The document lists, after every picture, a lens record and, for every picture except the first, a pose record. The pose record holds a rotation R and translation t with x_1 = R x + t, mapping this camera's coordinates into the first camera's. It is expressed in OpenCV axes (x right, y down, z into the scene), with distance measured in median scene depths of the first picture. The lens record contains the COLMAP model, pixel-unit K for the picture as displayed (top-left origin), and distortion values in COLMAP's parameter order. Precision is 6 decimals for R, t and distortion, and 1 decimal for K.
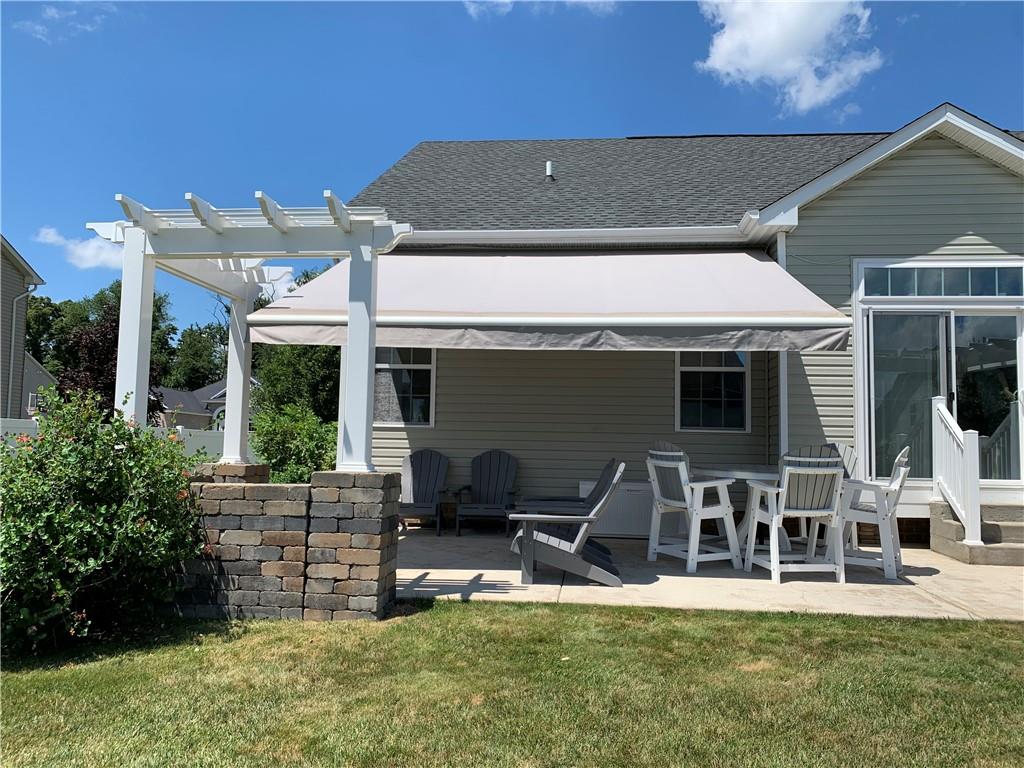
lens RADIAL K [[776.1, 0, 521.8], [0, 776.1, 386.2], [0, 0, 1]] dist [0.104188, -0.172441]
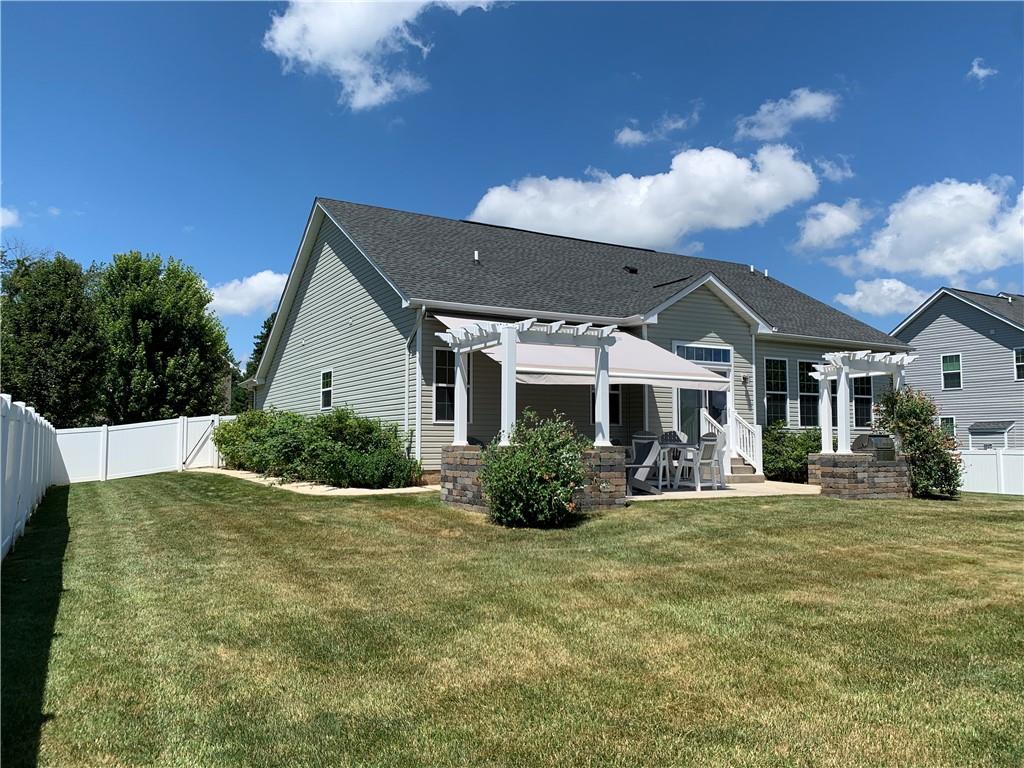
lens RADIAL K [[776.1, 0, 521.8], [0, 776.1, 386.2], [0, 0, 1]] dist [0.104188, -0.172441]
pose [[0.845987, 0.020348, 0.532816, -0.969190], [-0.029285, 0.999536, 0.008326, -0.049090], [-0.532399, -0.022647, 0.846190, -0.489119]]
